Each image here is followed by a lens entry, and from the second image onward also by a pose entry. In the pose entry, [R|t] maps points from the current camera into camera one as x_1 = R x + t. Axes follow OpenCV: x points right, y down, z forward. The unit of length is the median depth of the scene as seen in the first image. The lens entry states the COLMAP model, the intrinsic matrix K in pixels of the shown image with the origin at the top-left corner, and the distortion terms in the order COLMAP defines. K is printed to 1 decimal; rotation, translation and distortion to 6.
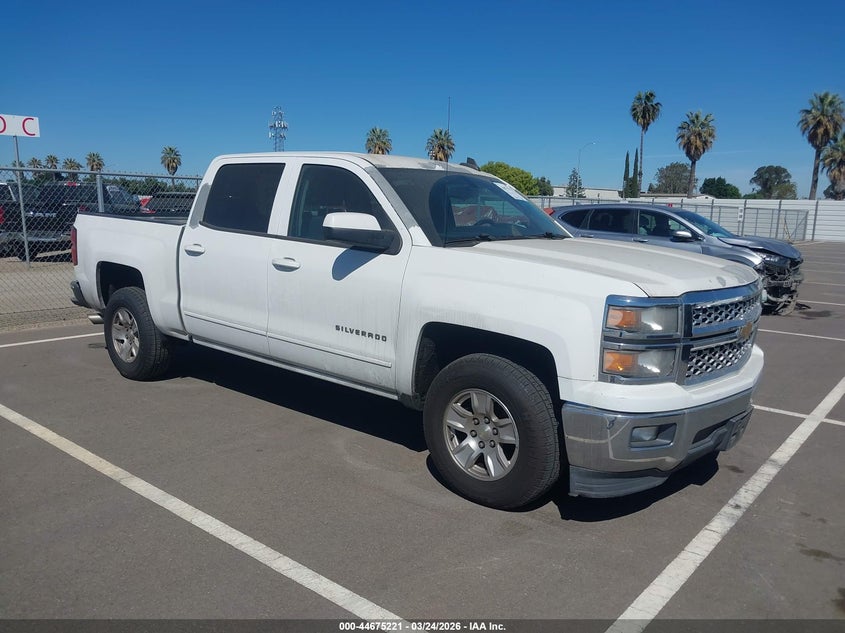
lens RADIAL K [[657.2, 0, 422.5], [0, 657.2, 316.5], [0, 0, 1]] dist [-0.001983, -0.000123]
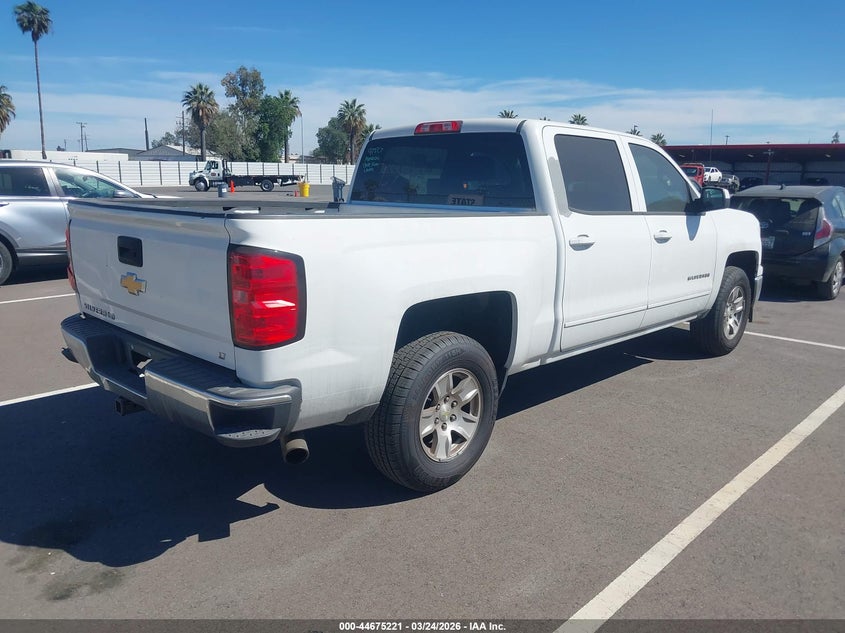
lens RADIAL K [[697.0, 0, 422.5], [0, 697.0, 316.5], [0, 0, 1]] dist [-0.008283, -0.005089]
pose [[0.077639, -0.230309, 0.970015, -1.241204], [0.148396, 0.964784, 0.217190, -0.233654], [-0.985876, 0.127084, 0.109082, 1.141106]]
